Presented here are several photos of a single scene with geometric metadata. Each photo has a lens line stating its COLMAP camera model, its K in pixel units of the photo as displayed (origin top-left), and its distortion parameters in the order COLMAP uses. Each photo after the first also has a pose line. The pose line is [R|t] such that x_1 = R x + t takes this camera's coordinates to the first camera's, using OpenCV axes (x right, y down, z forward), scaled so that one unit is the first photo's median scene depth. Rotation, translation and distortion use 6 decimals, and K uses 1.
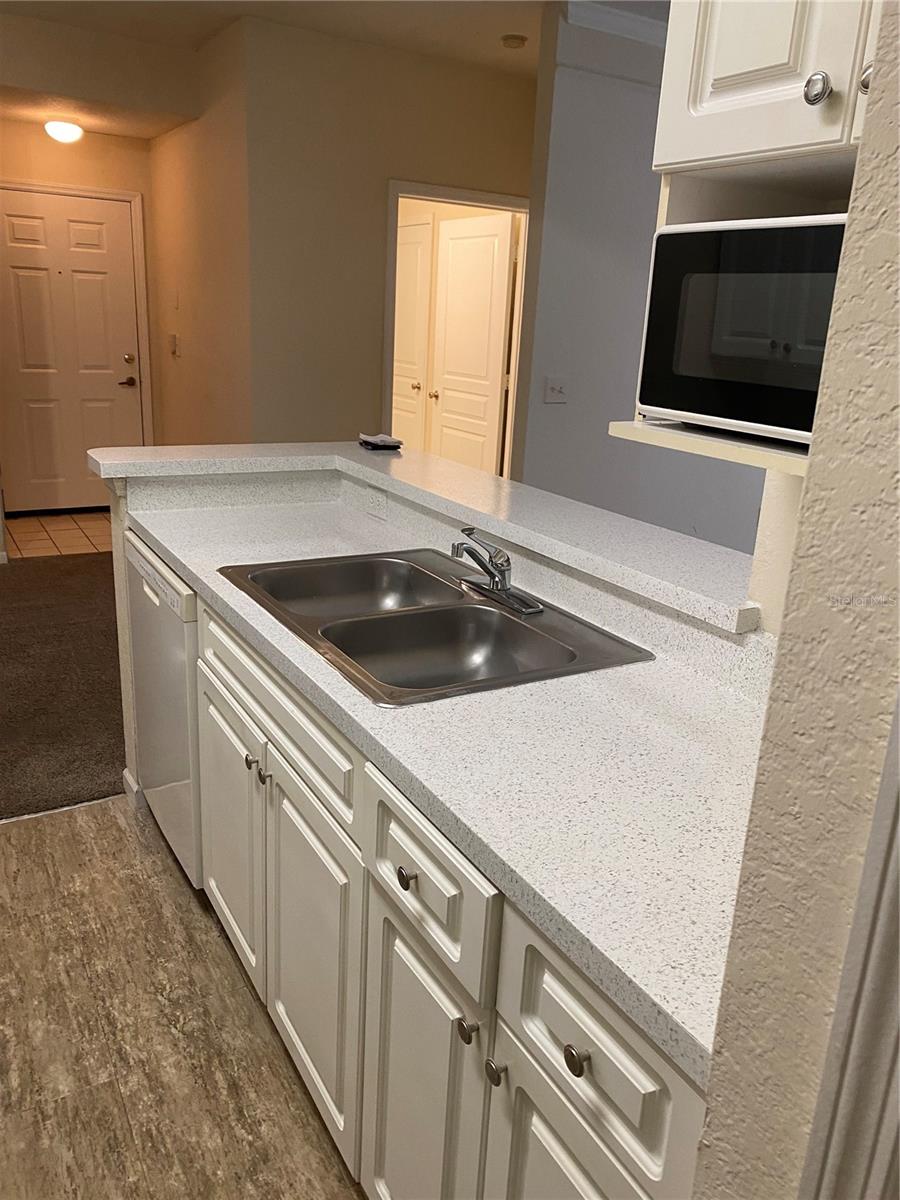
lens RADIAL K [[920.8, 0, 471.9], [0, 920.8, 603.6], [0, 0, 1]] dist [0.025926, -0.023878]
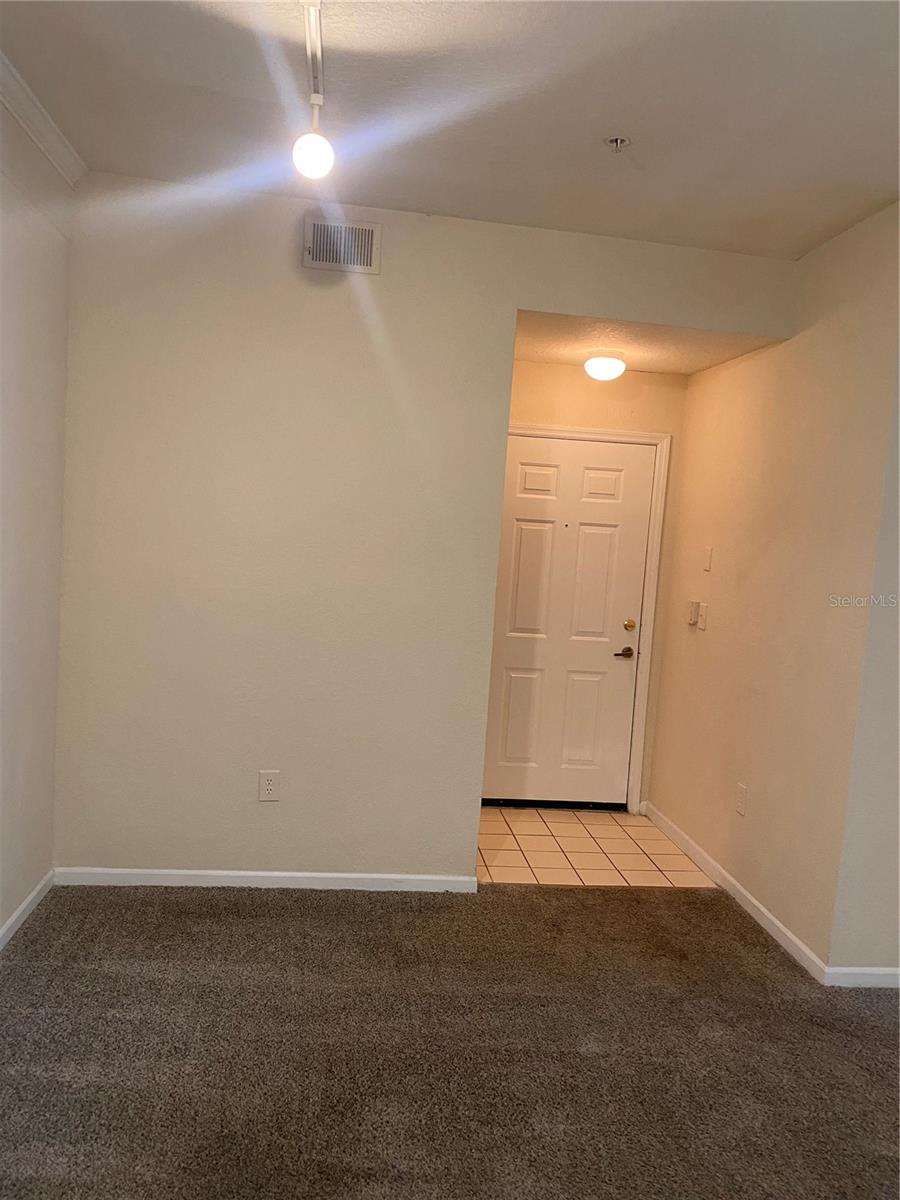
lens RADIAL K [[920.8, 0, 450.2], [0, 920.8, 603.0], [0, 0, 1]] dist [0.025926, -0.023878]
pose [[0.909951, 0.042047, -0.412578, -0.192417], [-0.139266, 0.968057, -0.208496, -0.098974], [0.390632, 0.247179, 0.886741, 0.229672]]
